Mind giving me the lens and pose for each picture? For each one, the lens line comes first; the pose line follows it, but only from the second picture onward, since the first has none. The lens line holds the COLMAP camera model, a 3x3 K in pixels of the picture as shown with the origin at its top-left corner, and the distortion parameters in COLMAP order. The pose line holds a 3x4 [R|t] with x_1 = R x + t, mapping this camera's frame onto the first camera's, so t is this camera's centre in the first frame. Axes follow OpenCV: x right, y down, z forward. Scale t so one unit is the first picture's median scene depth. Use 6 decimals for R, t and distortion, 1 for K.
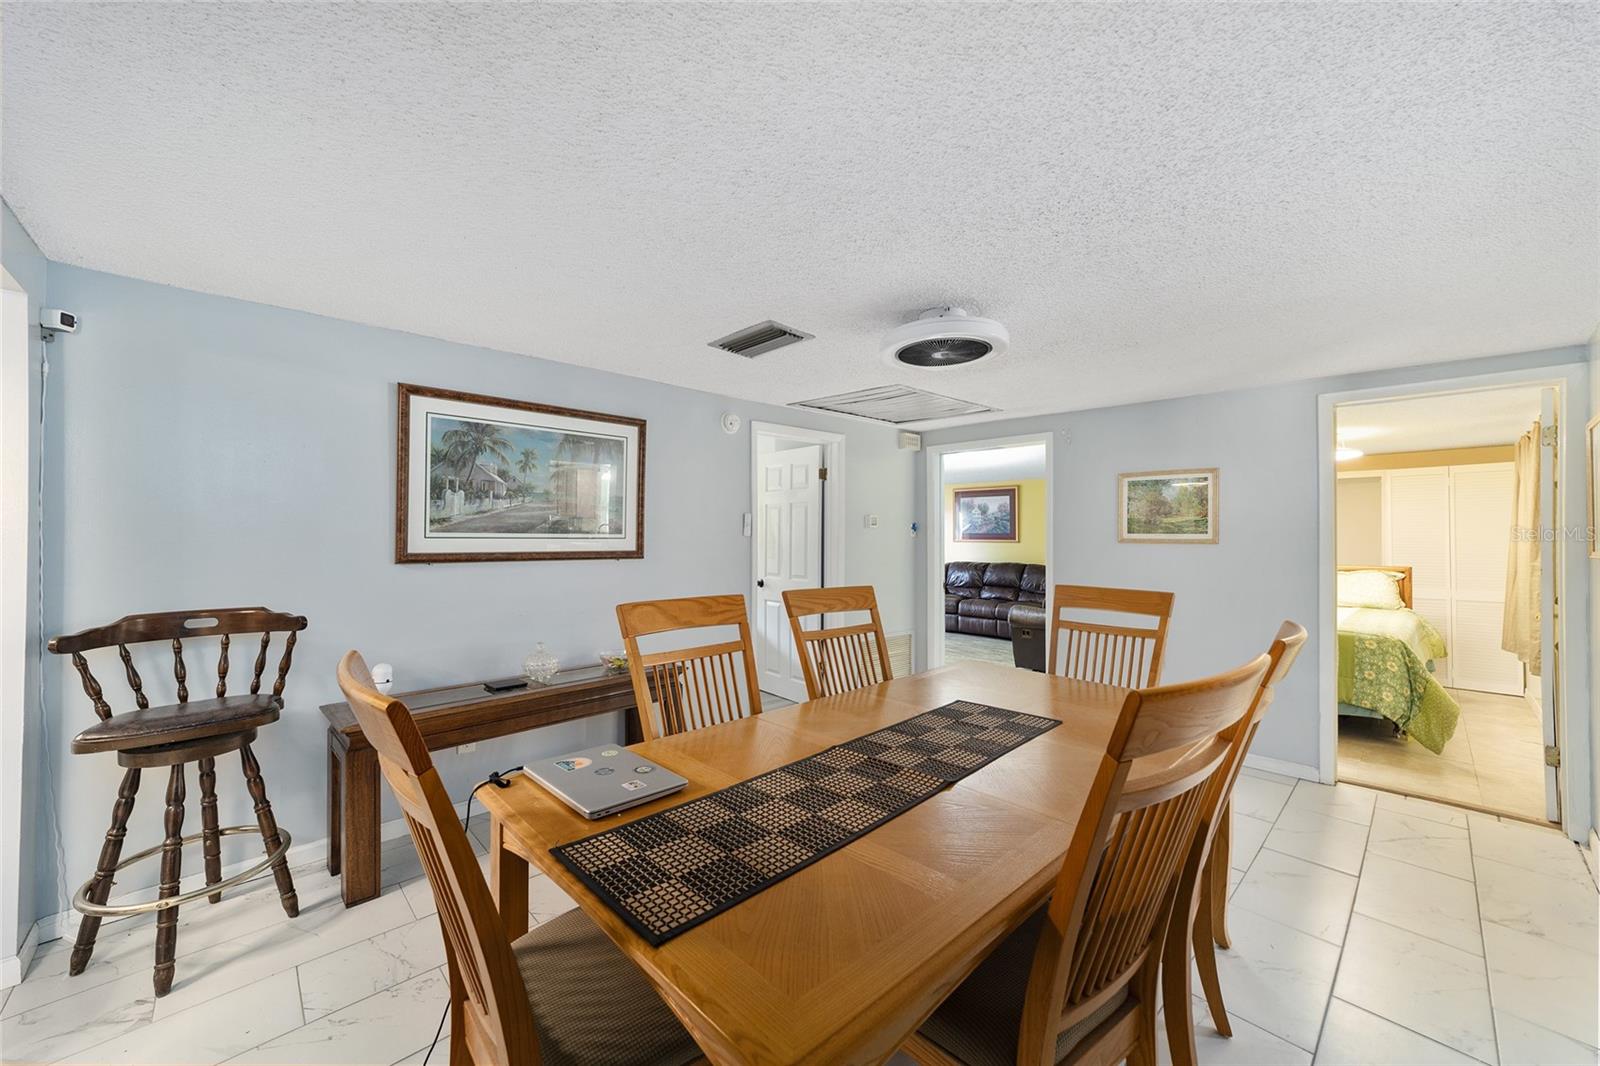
lens RADIAL K [[615.1, 0, 795.8], [0, 615.1, 531.2], [0, 0, 1]] dist [0.000599, 0.001693]
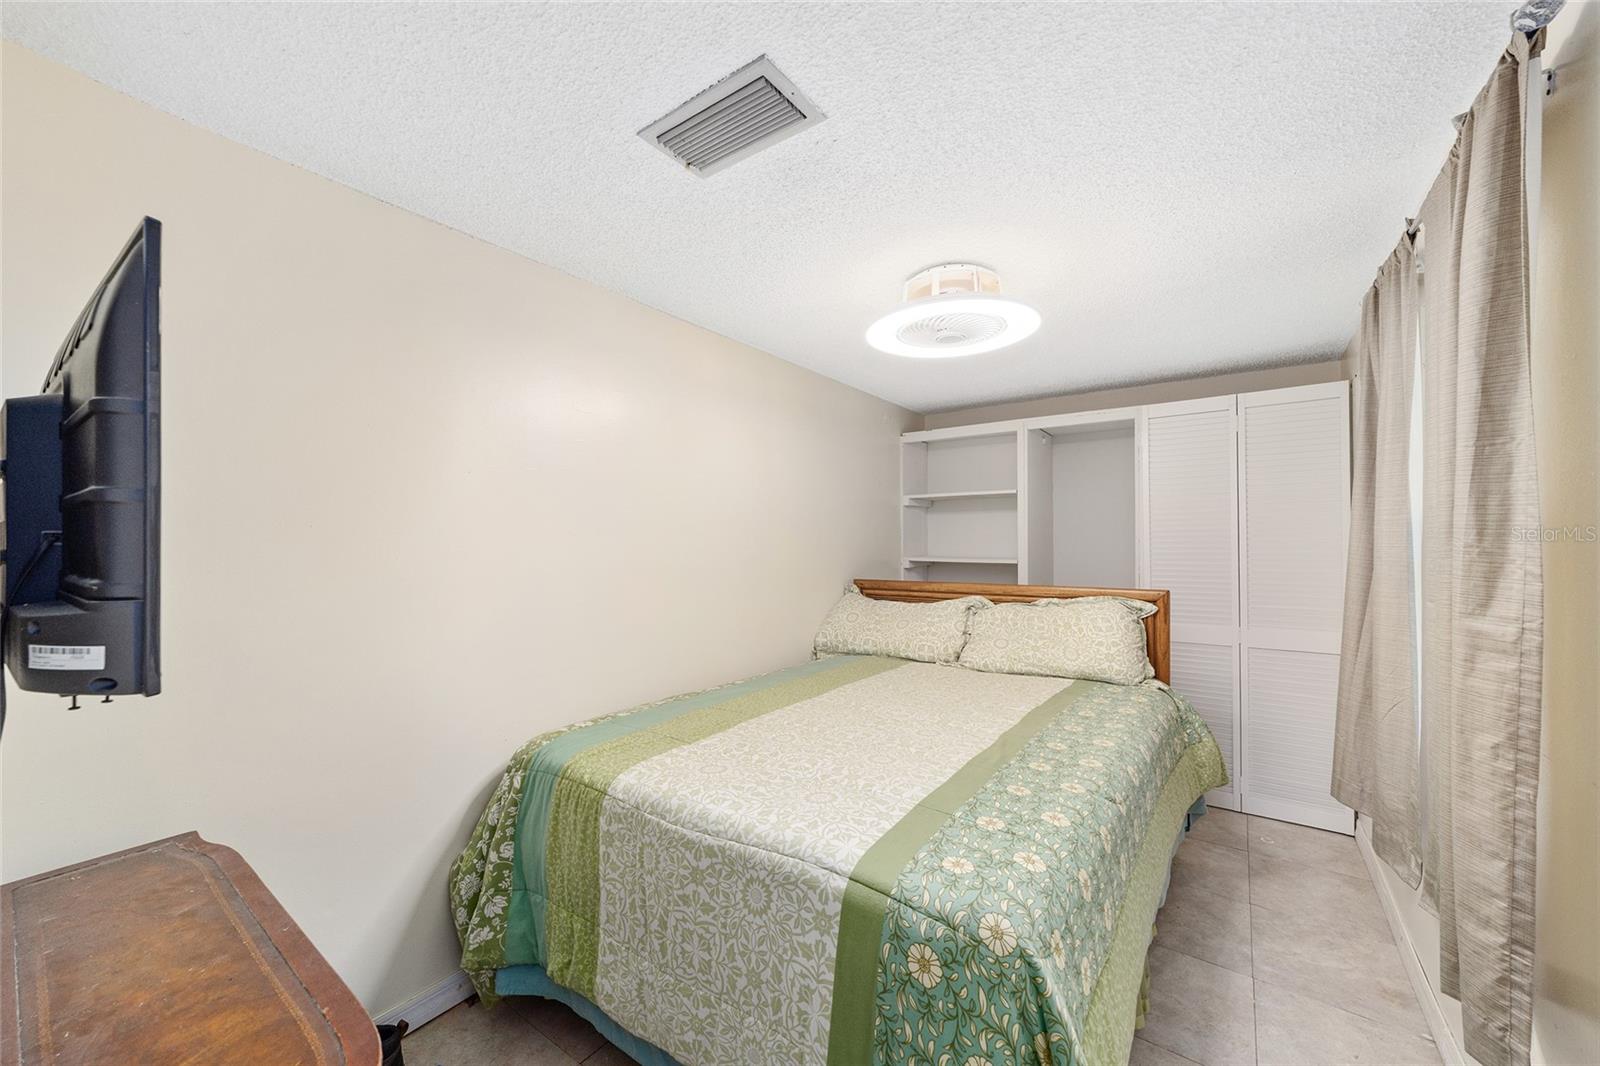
lens RADIAL K [[615.1, 0, 798.5], [0, 615.1, 542.2], [0, 0, 1]] dist [0.000599, 0.001693]
pose [[0.983836, -0.003828, 0.179031, 0.544824], [0.001177, 0.999888, 0.014913, 0.010279], [-0.179068, -0.014461, 0.983730, 0.501539]]
